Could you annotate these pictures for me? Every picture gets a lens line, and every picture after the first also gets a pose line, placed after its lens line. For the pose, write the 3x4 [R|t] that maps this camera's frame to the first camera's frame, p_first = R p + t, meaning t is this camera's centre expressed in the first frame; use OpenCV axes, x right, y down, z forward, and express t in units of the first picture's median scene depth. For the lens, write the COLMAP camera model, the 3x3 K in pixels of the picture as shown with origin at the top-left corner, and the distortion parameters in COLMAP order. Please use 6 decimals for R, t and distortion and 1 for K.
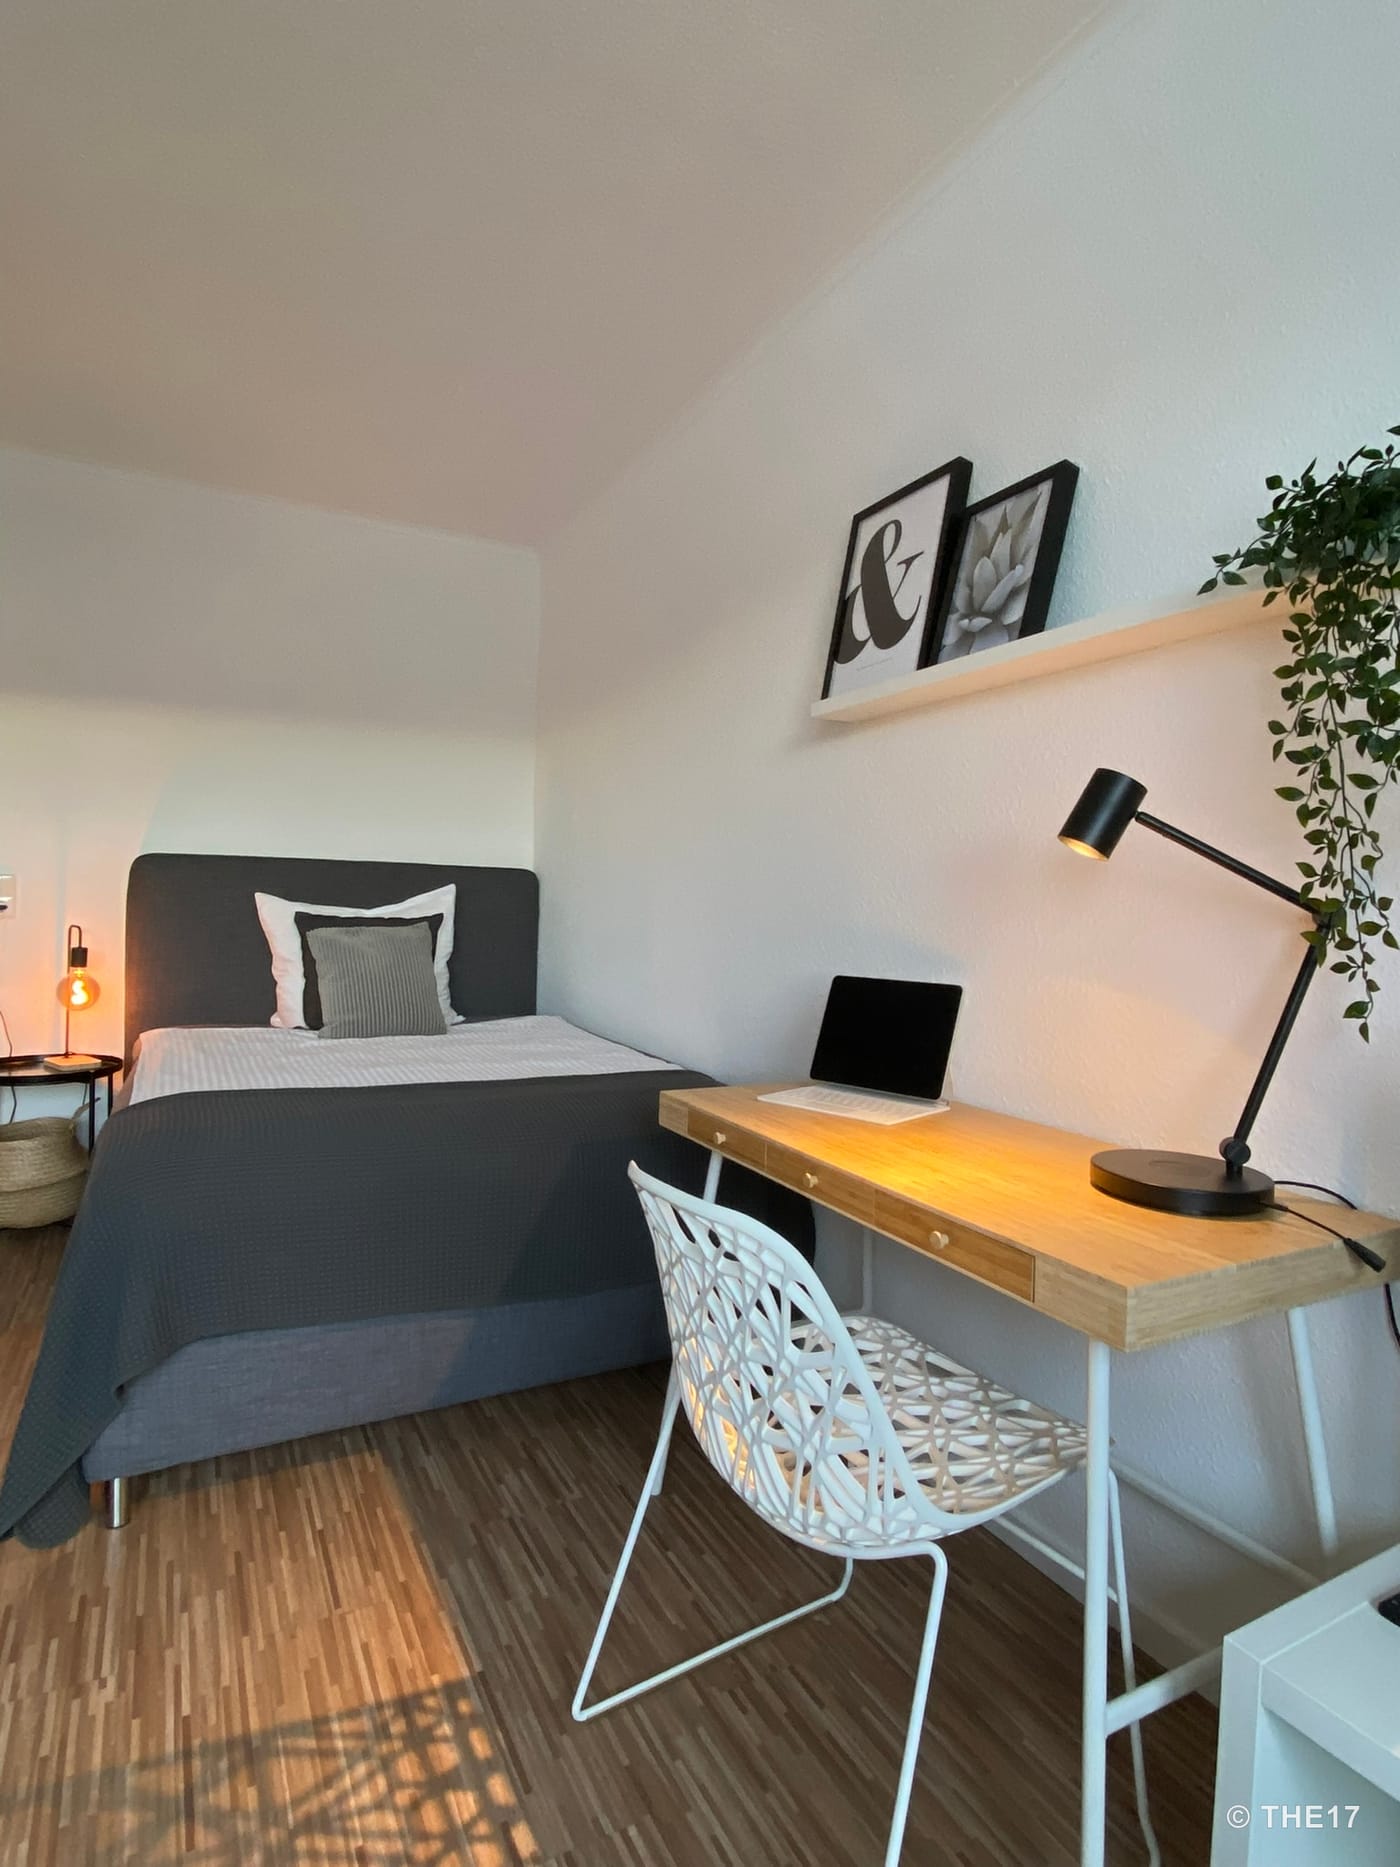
lens RADIAL K [[968.1, 0, 700.0], [0, 968.1, 933.5], [0, 0, 1]] dist [0.019248, -0.026536]
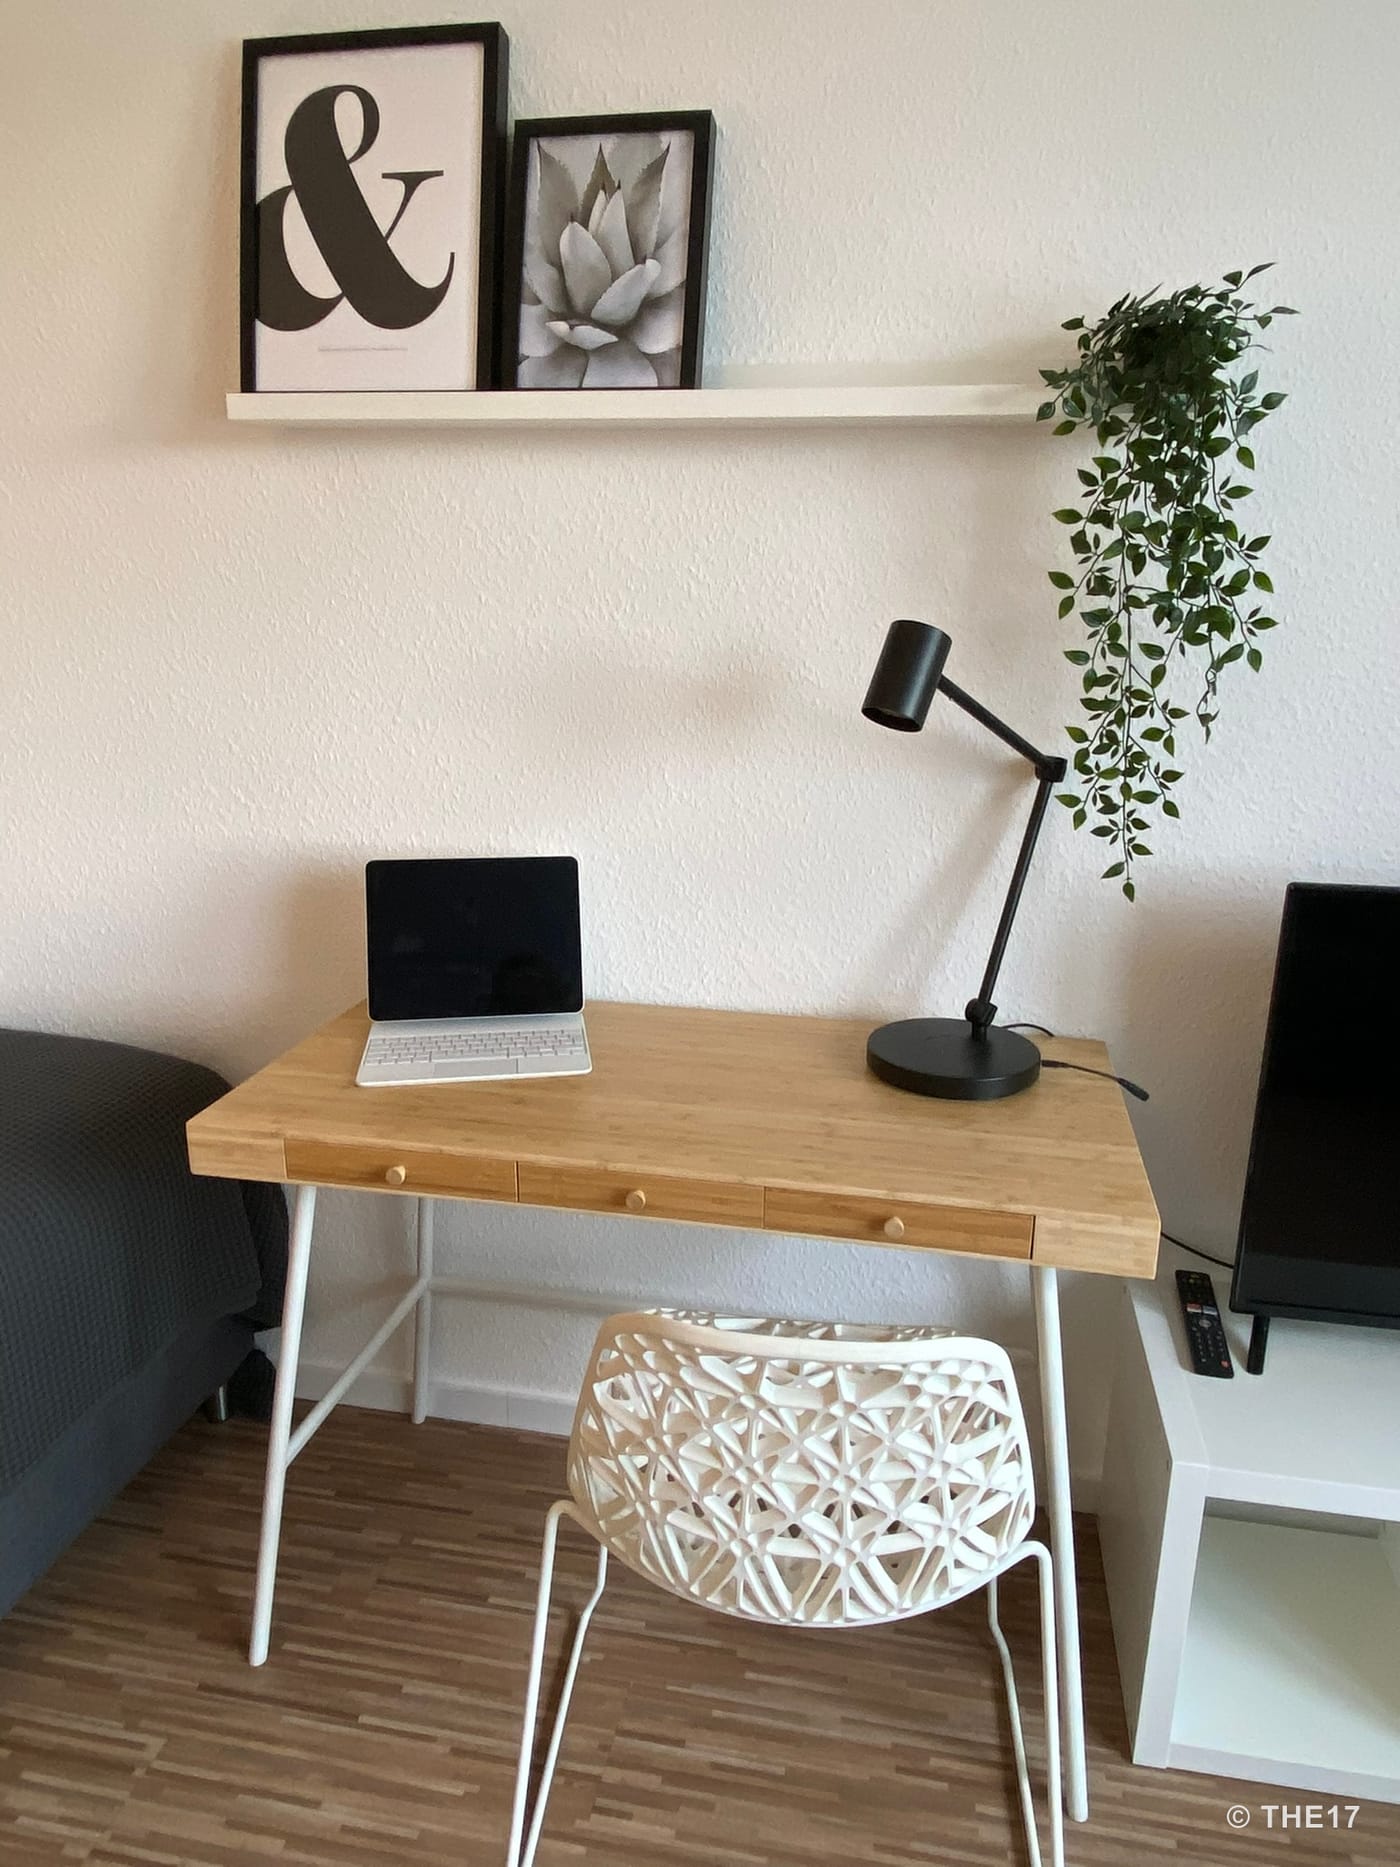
lens RADIAL K [[1218.8, 0, 701.0], [0, 1218.8, 938.9], [0, 0, 1]] dist [0.042169, -0.045336]
pose [[0.636449, -0.240551, 0.732849, -0.464629], [0.028978, 0.956911, 0.288931, -0.191382], [-0.770774, -0.162653, 0.615996, 0.403535]]
